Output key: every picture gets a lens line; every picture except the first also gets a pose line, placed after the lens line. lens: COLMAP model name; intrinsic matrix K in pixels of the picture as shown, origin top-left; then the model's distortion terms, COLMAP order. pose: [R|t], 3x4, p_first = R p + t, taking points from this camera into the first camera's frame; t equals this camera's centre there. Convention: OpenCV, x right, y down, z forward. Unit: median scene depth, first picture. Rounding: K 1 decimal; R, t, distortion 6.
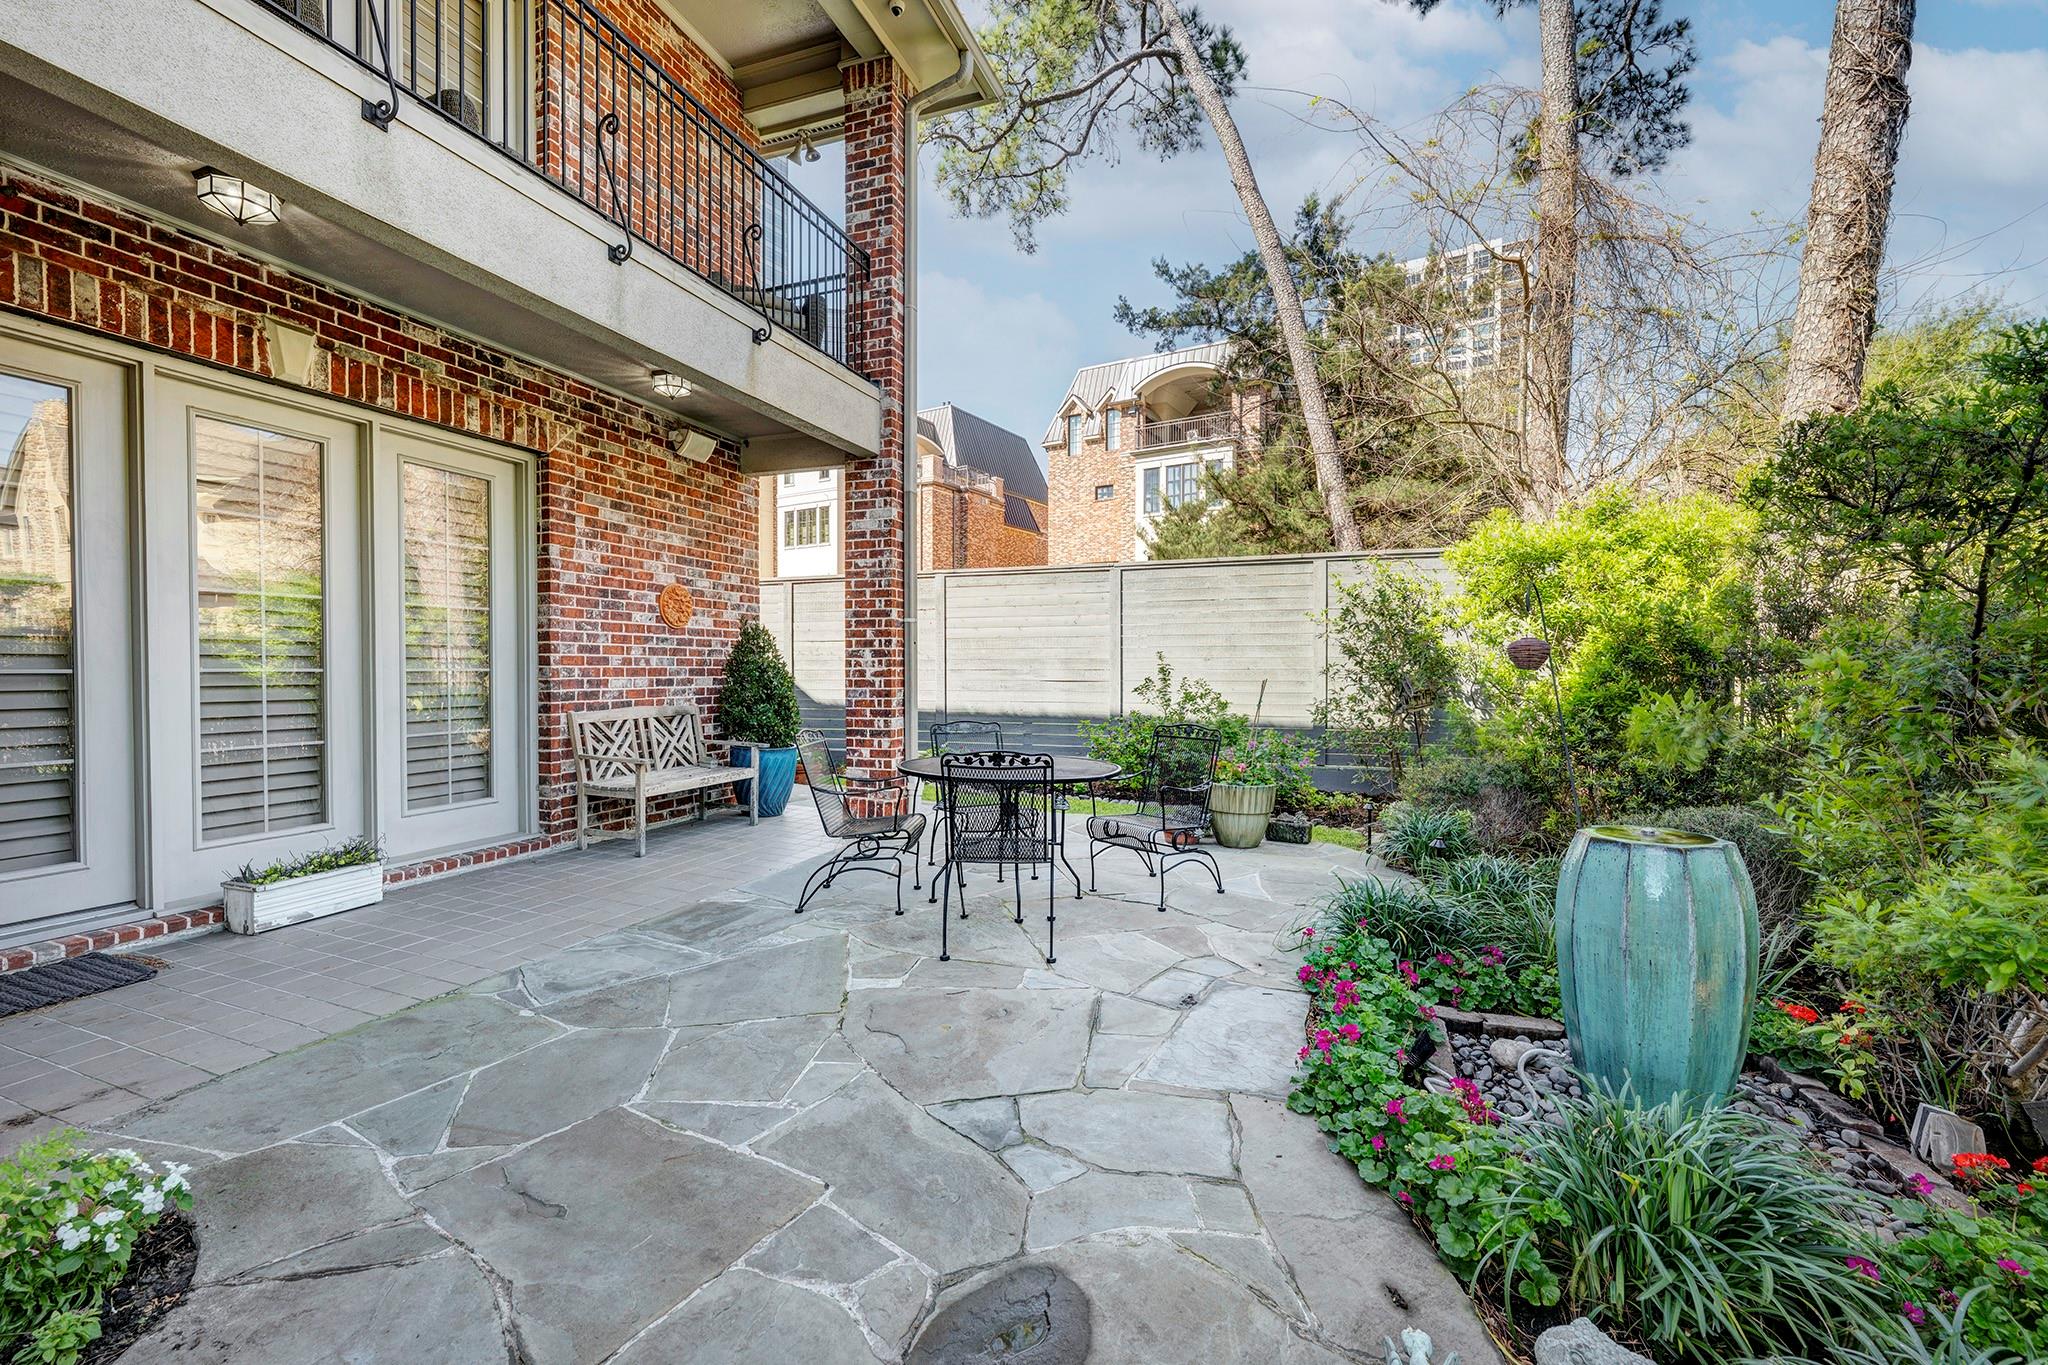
lens RADIAL K [[849.1, 0, 1016.9], [0, 849.1, 684.9], [0, 0, 1]] dist [-0.001798, 0.000303]
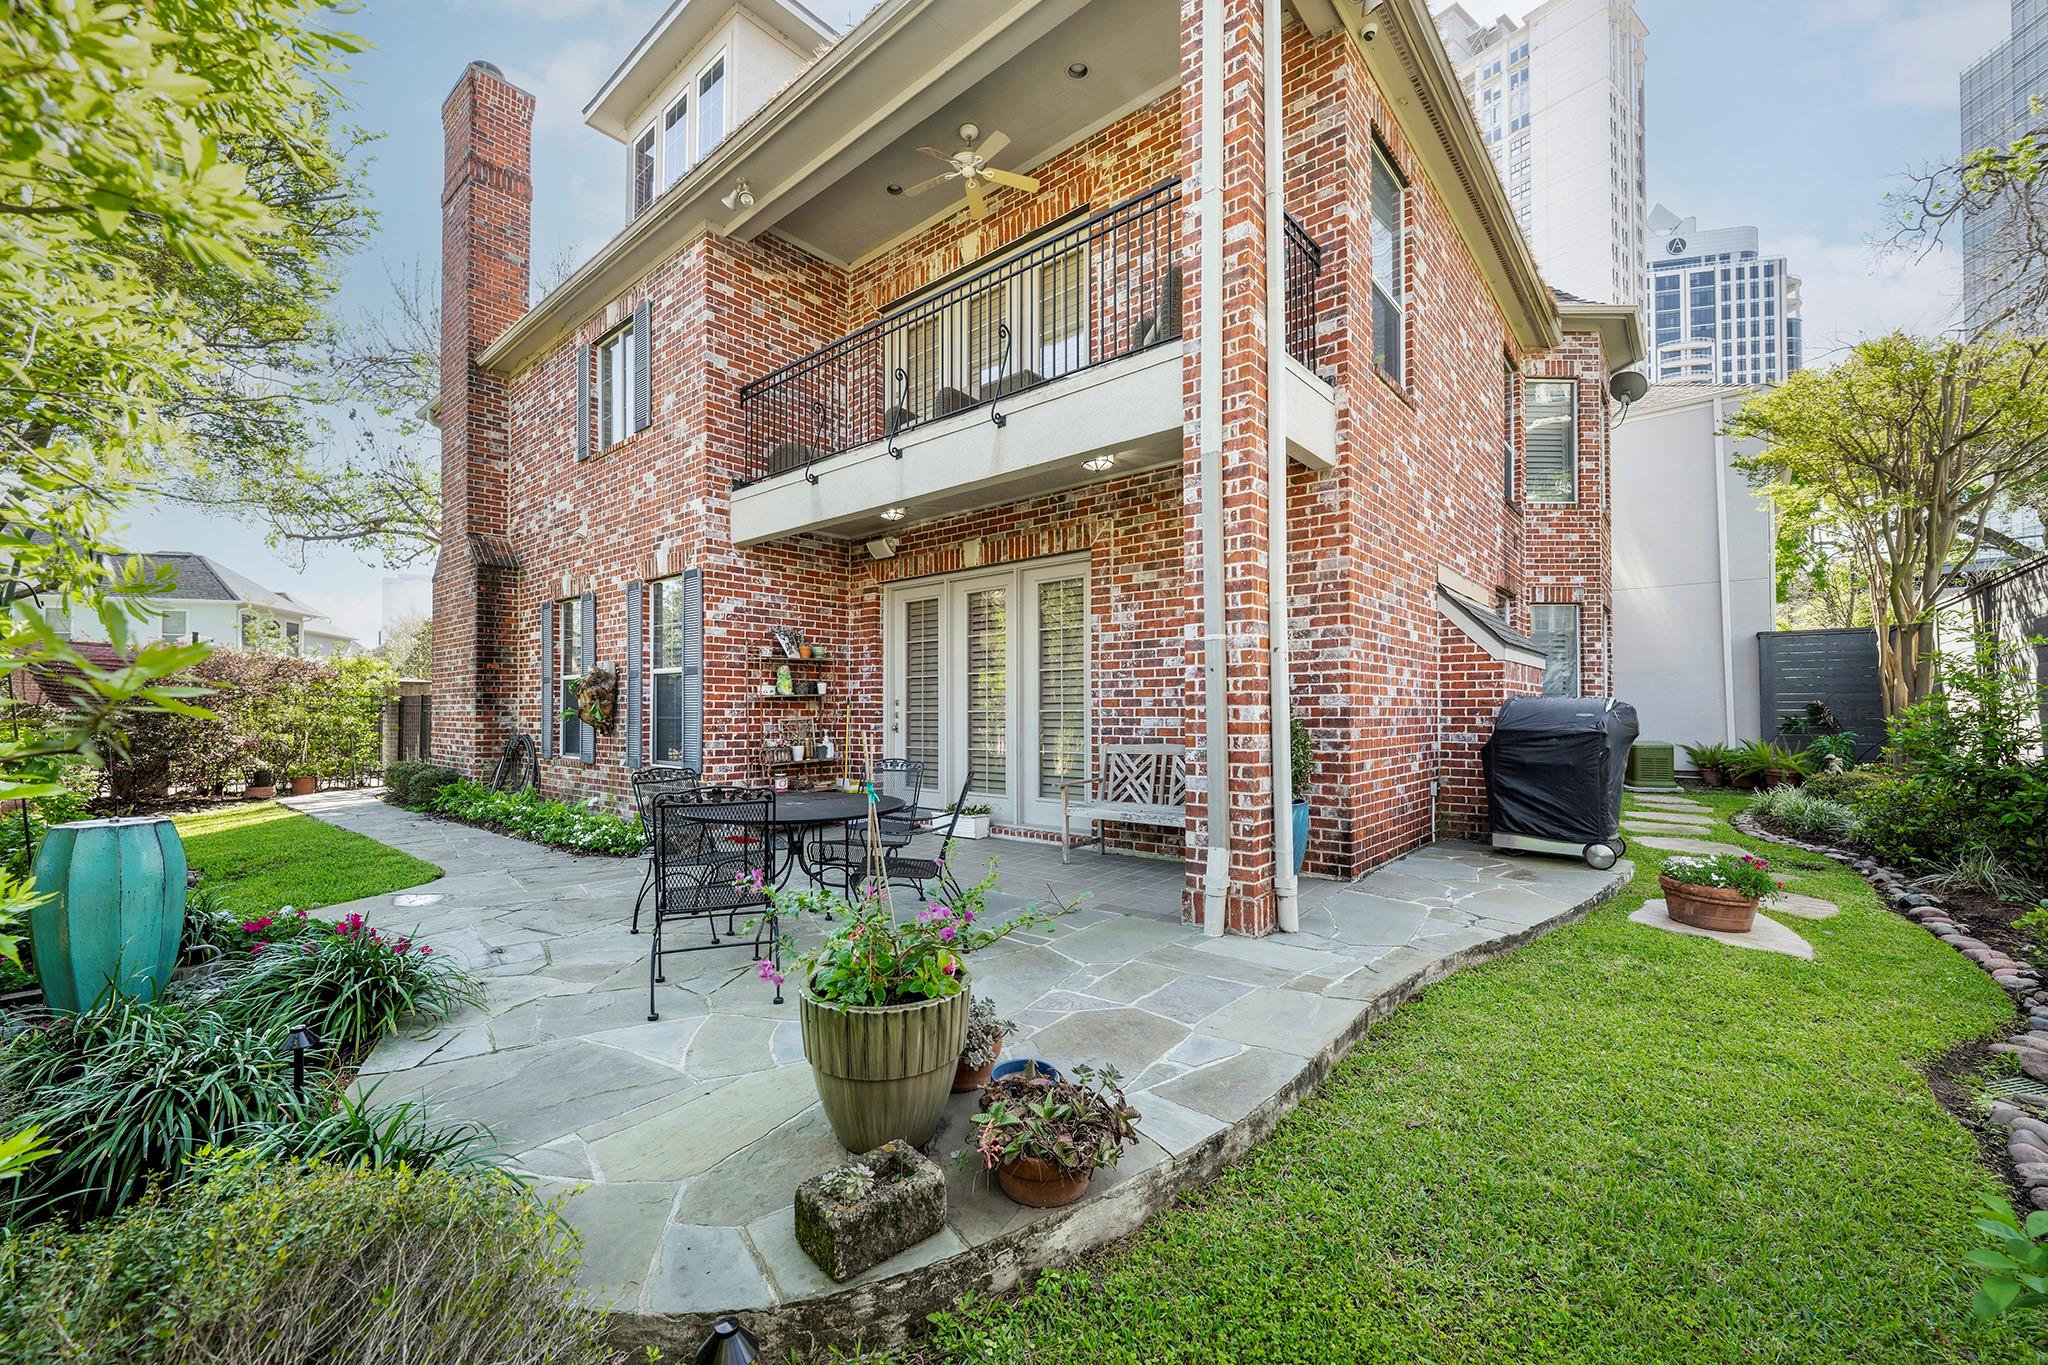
lens RADIAL K [[818.9, 0, 1003.2], [0, 818.9, 696.7], [0, 0, 1]] dist [-0.001409, 0.000183]
pose [[-0.363544, -0.015874, -0.931442, 0.558369], [-0.013164, 0.999843, -0.011902, -0.018175], [0.931484, 0.007935, -0.363695, 1.089959]]
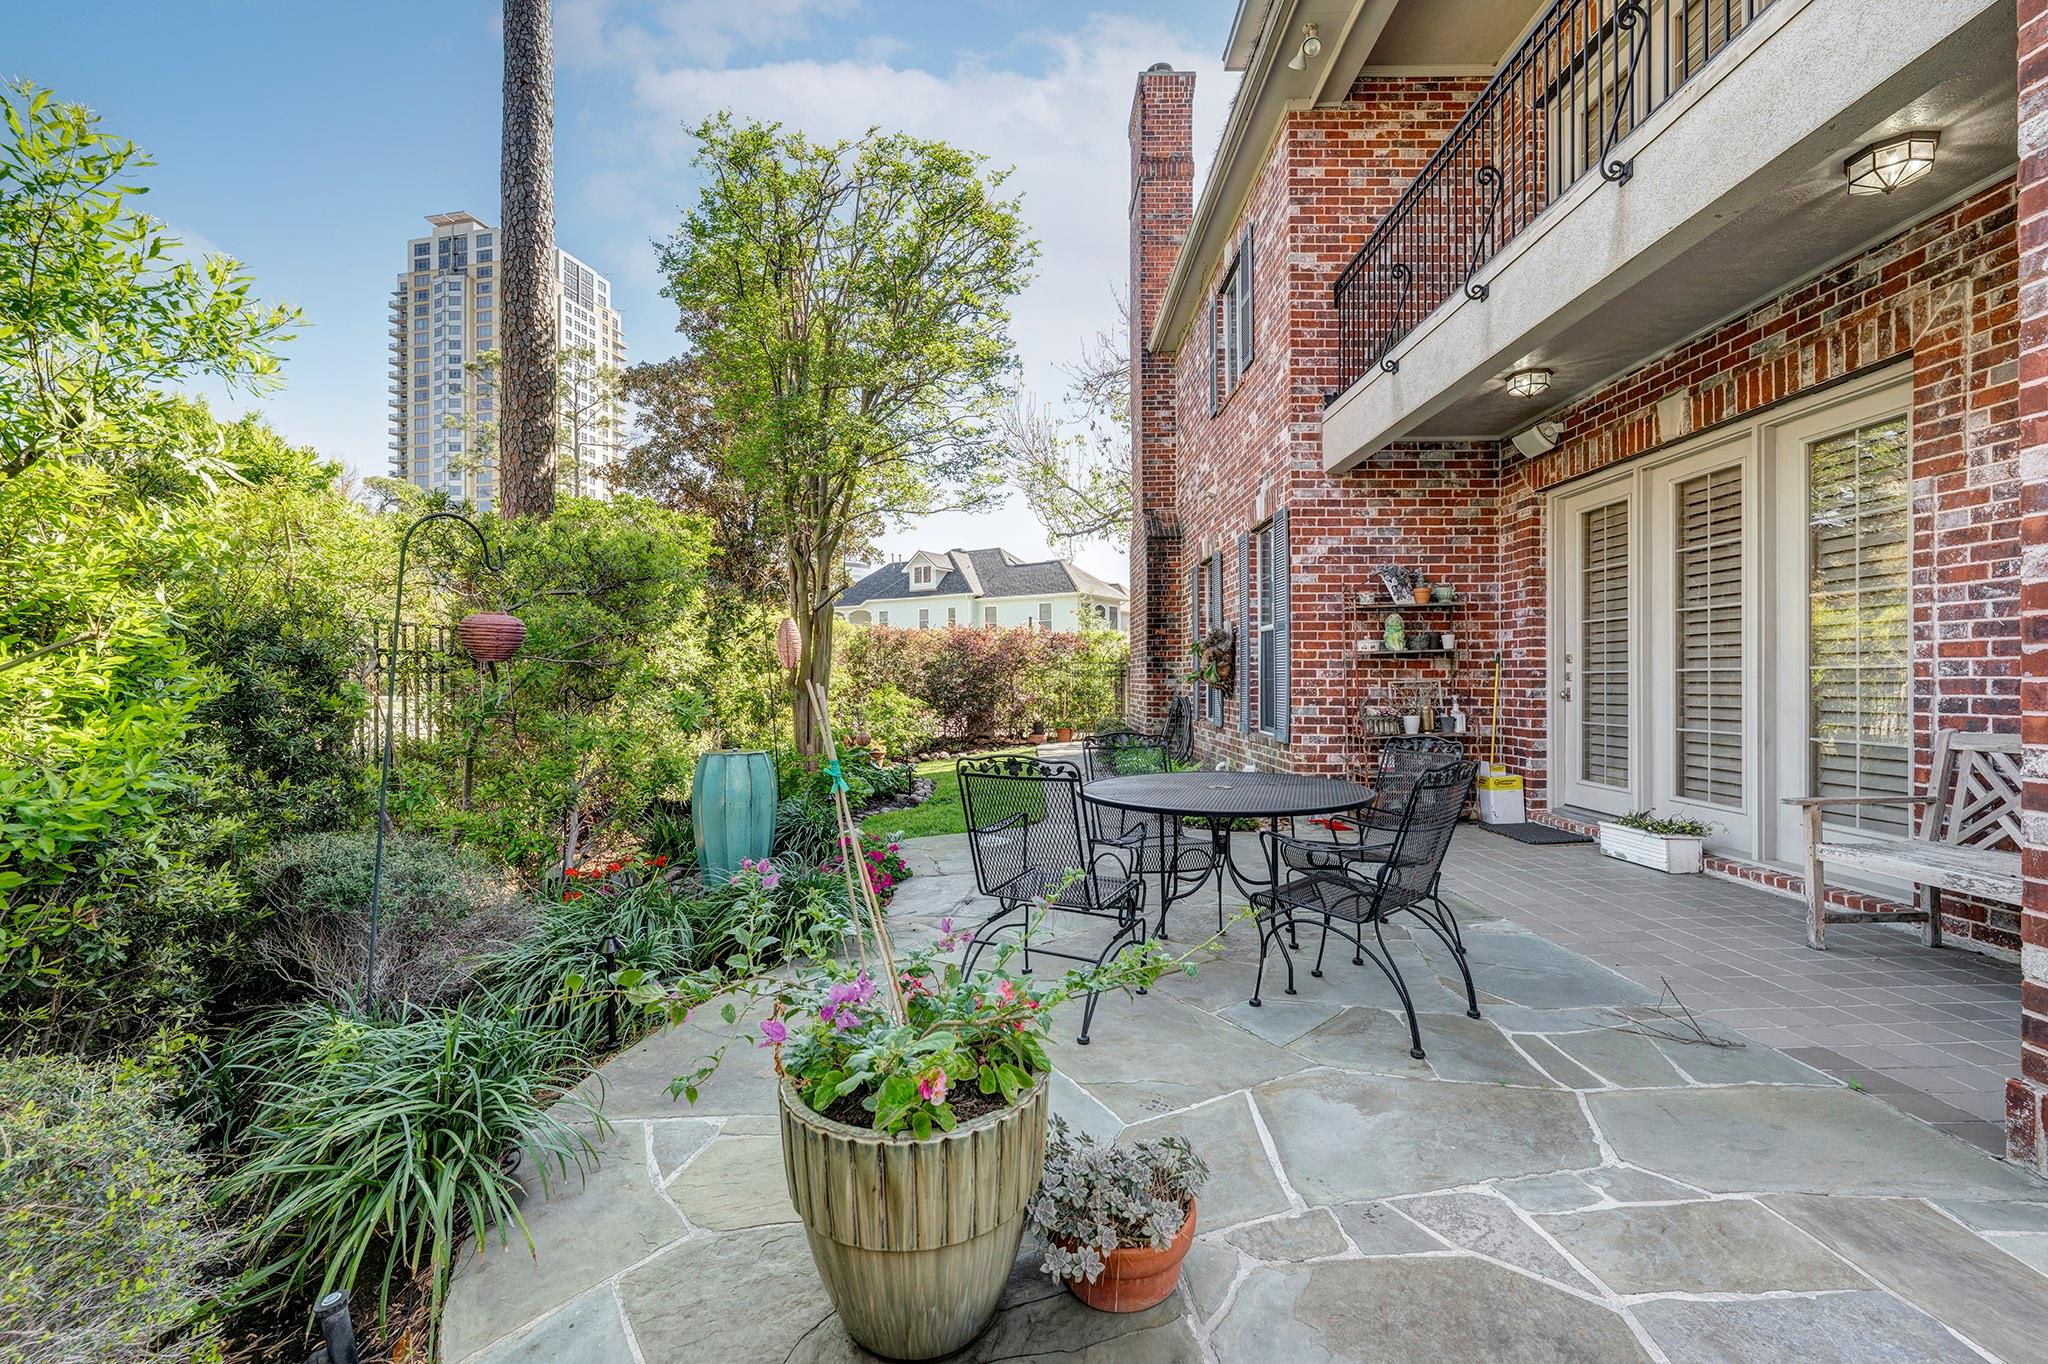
lens RADIAL K [[849.1, 0, 1014.9], [0, 849.1, 678.0], [0, 0, 1]] dist [-0.001798, 0.000303]
pose [[-0.943297, 0.001219, -0.331949, 0.292651], [-0.003665, 0.999894, 0.014085, -0.011544], [0.331931, 0.014502, -0.943192, 1.146268]]
